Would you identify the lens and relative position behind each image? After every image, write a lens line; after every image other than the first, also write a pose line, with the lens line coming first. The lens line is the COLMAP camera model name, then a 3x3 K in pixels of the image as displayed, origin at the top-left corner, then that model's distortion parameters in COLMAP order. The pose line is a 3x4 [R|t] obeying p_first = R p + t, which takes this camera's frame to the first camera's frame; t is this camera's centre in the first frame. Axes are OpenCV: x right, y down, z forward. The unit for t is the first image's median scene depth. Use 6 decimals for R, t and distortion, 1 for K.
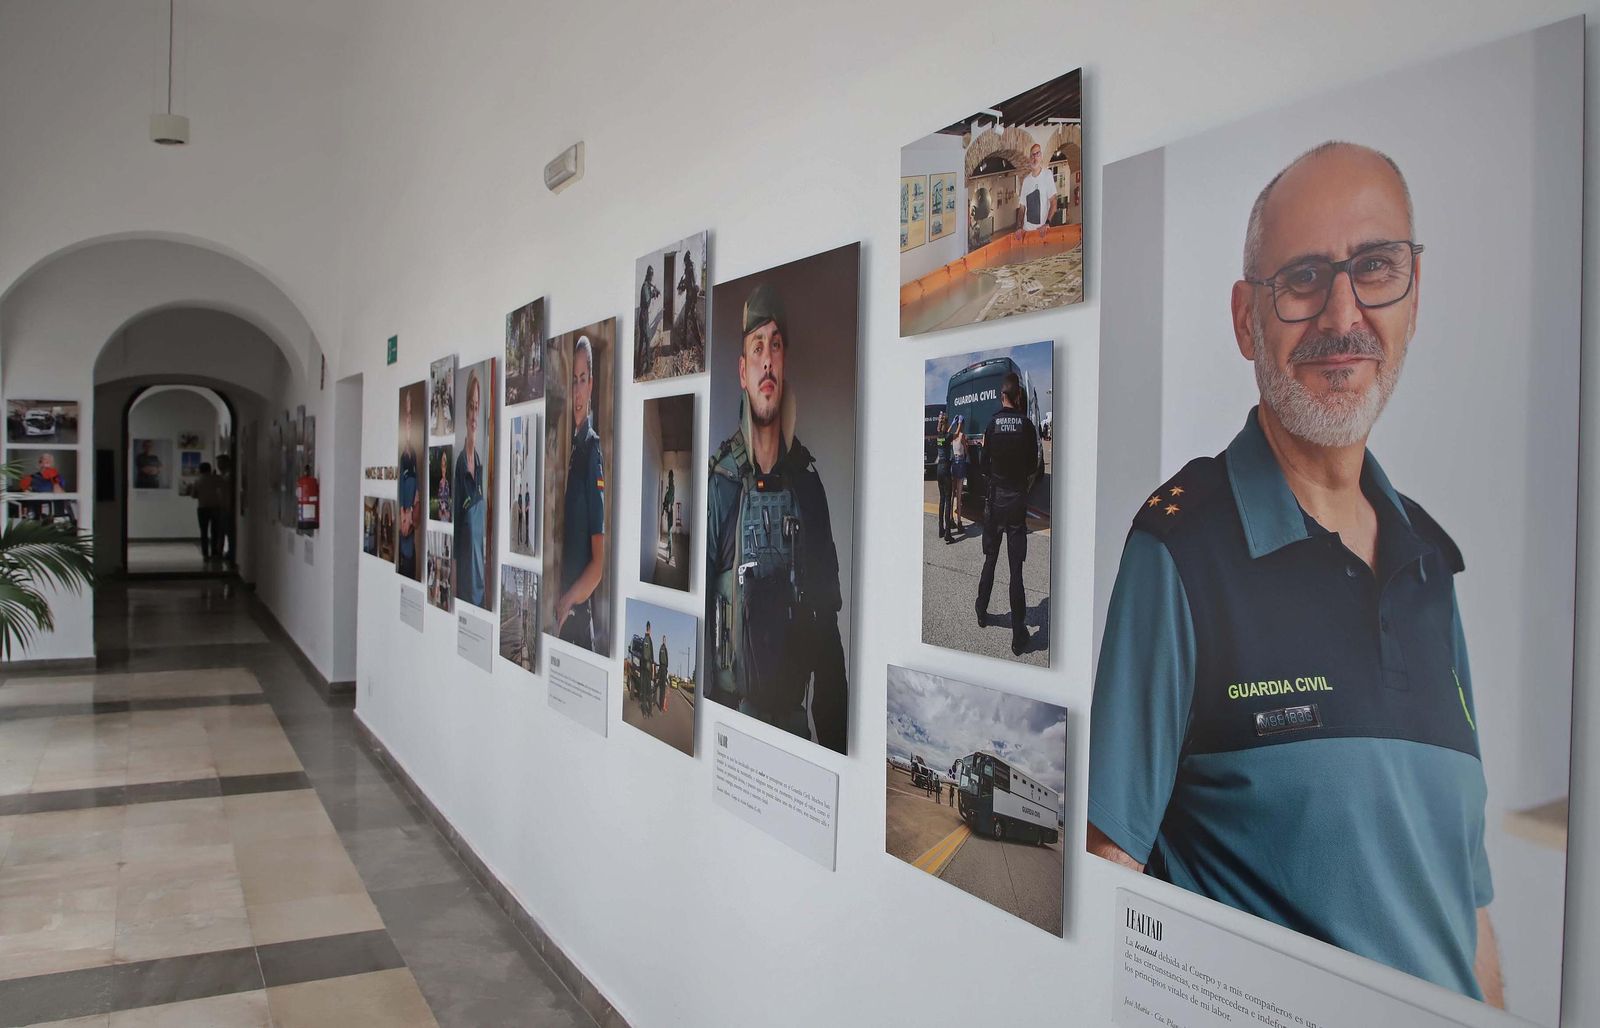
lens RADIAL K [[1215.4, 0, 808.0], [0, 1215.4, 498.5], [0, 0, 1]] dist [-0.061038, 0.012419]
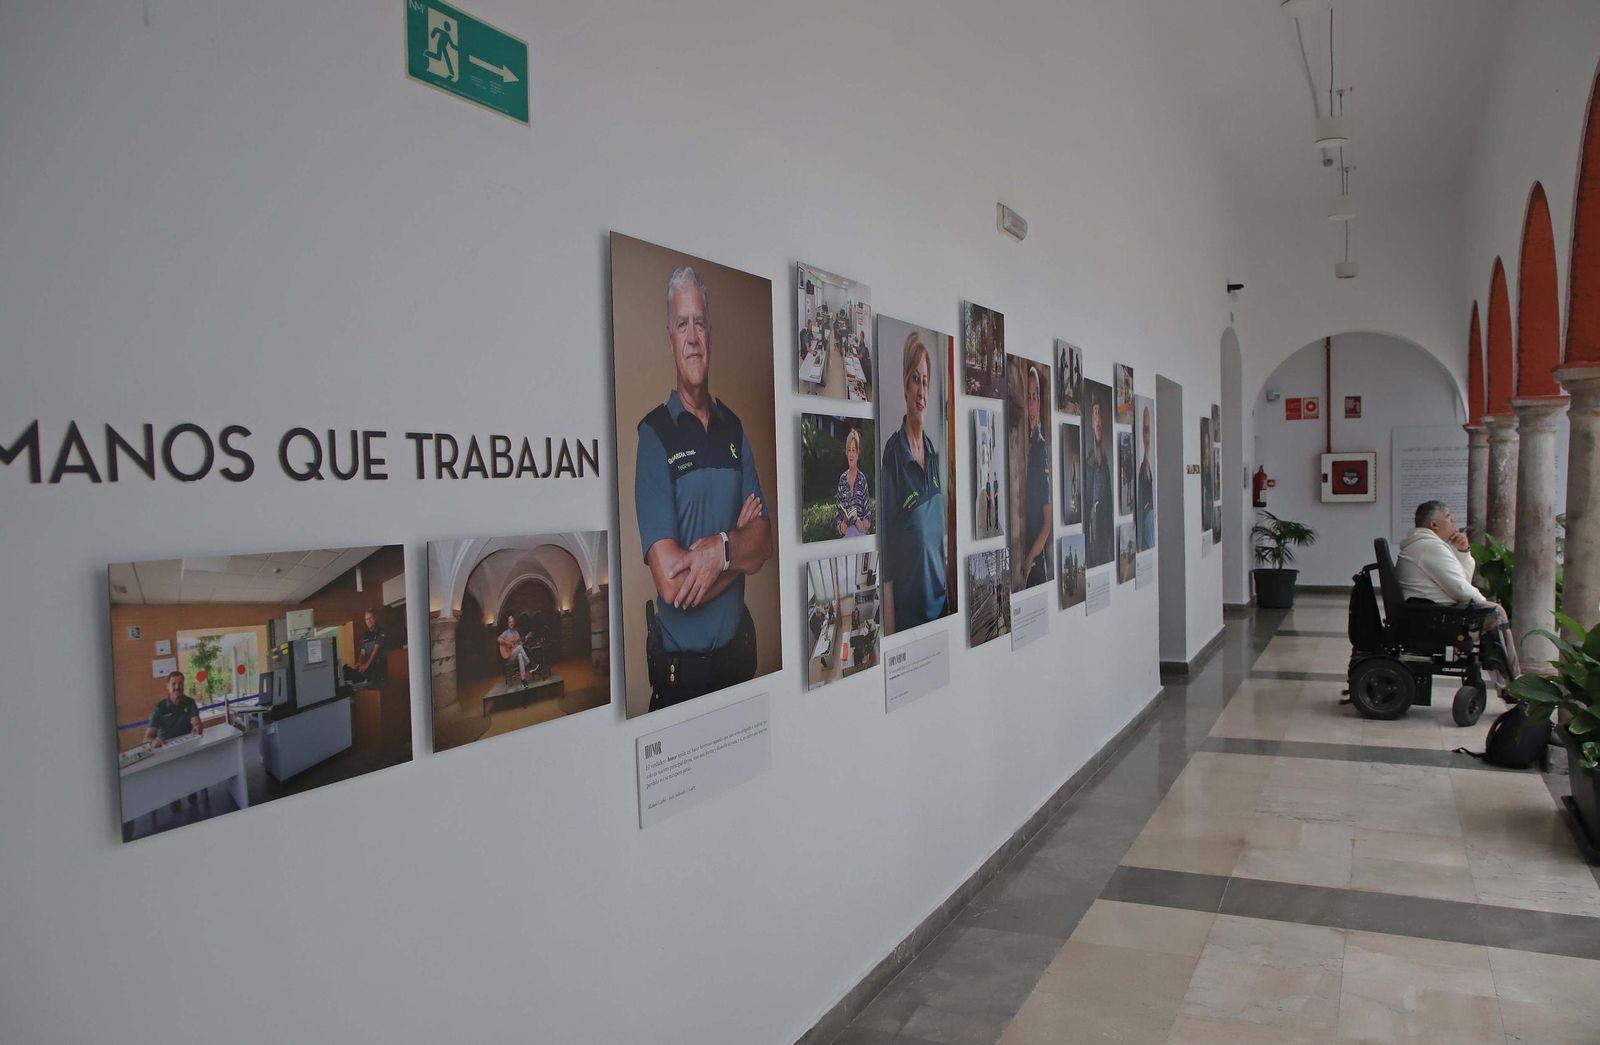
lens RADIAL K [[1227.5, 0, 803.3], [0, 1227.5, 533.7], [0, 0, 1]] dist [-0.058663, -0.001922]
pose [[-0.582293, -0.041402, 0.811924, -1.672510], [0.018393, 0.997776, 0.064070, -0.050636], [-0.812771, 0.052241, -0.580236, 2.872175]]
